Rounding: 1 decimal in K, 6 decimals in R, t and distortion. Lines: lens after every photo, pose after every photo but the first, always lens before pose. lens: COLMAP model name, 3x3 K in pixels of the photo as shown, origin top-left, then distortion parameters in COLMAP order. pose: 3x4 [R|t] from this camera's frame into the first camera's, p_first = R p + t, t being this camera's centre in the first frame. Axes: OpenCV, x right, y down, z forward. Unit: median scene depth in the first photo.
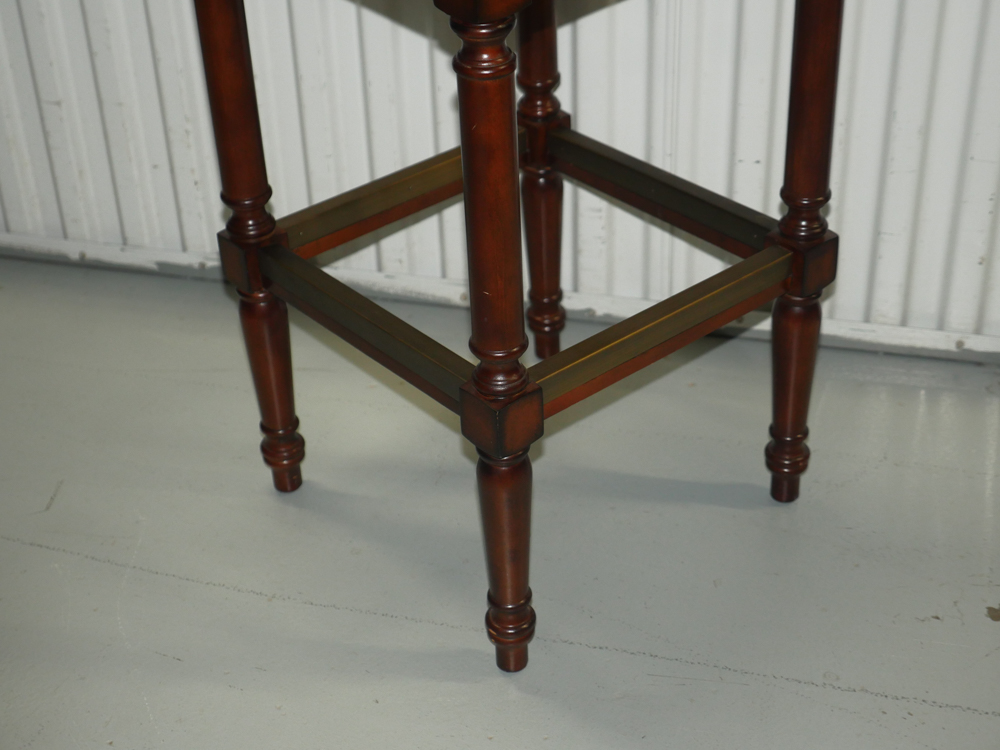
lens RADIAL K [[1663.1, 0, 500.0], [0, 1663.1, 375.0], [0, 0, 1]] dist [0.027141, 0.234363]
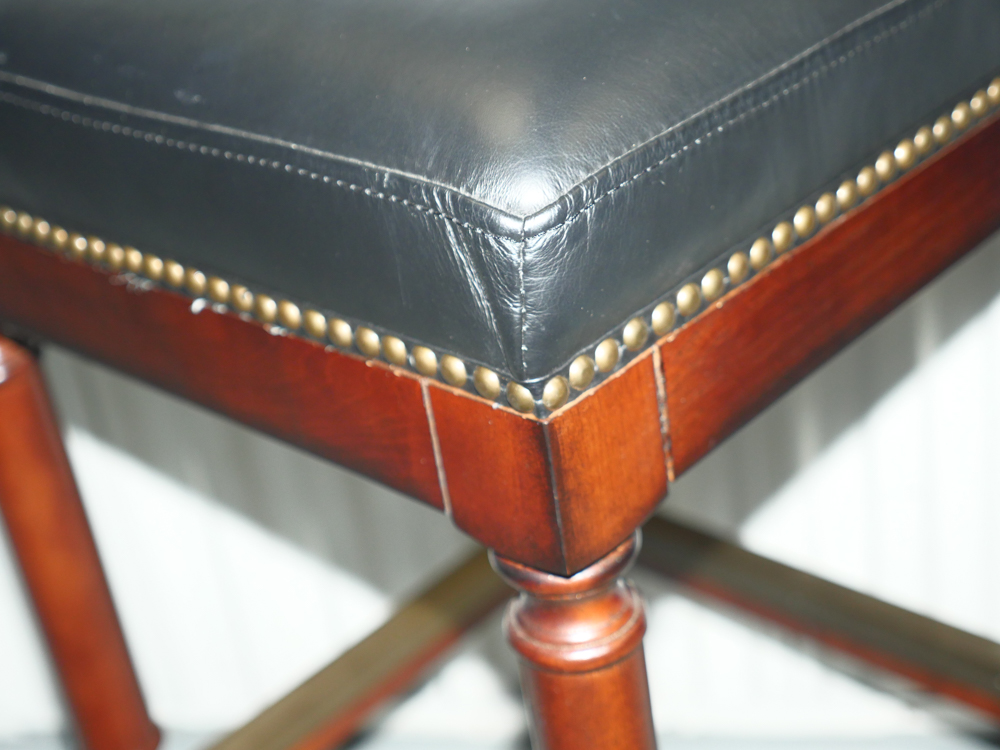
lens RADIAL K [[1692.0, 0, 500.0], [0, 1692.0, 375.0], [0, 0, 1]] dist [-0.009822, -0.023728]
pose [[0.990275, -0.135741, 0.030484, -0.025186], [0.137938, 0.986517, -0.088076, -0.157146], [-0.018118, 0.091424, 0.995647, 0.390744]]
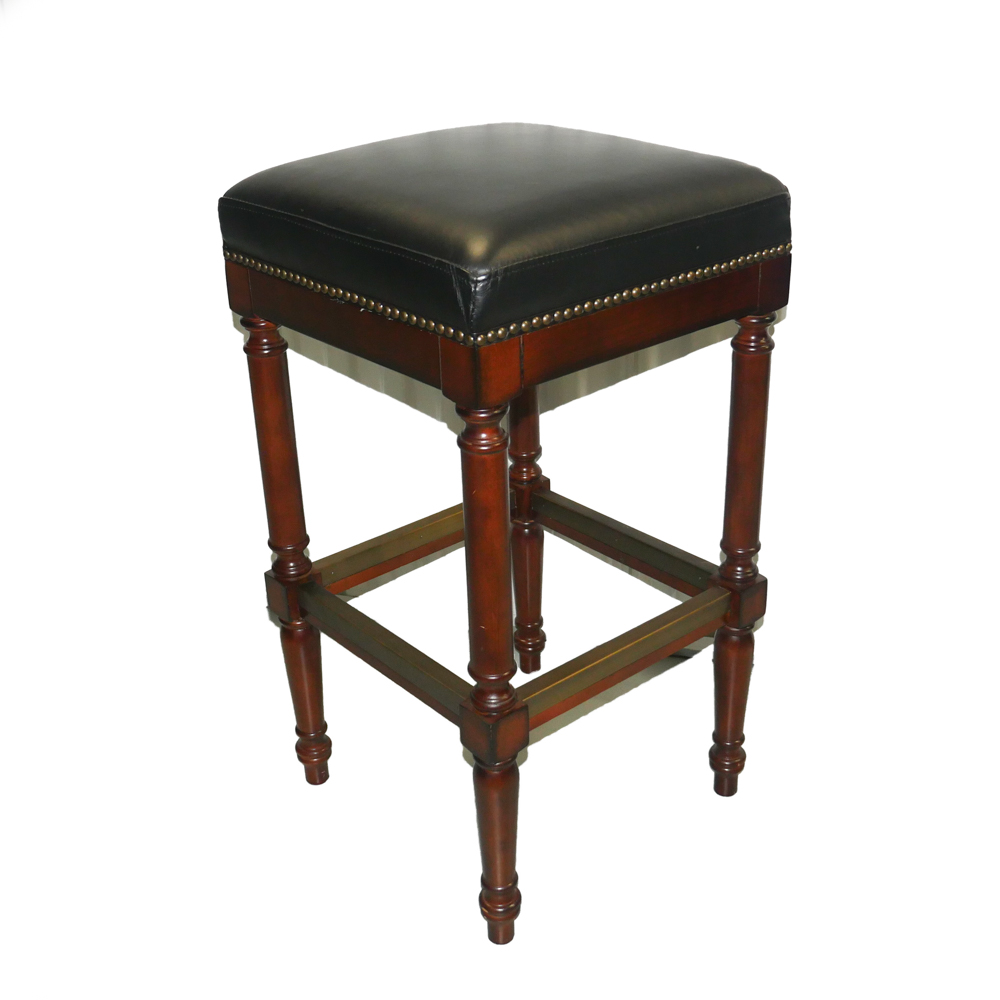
lens RADIAL K [[1268.0, 0, 500.0], [0, 1268.0, 500.0], [0, 0, 1]] dist [0.007766, 0.008027]
pose [[0.999940, 0.007729, 0.007822, -0.002724], [-0.006629, 0.991221, -0.132053, -0.014774], [-0.008774, 0.131993, 0.991212, 0.056251]]
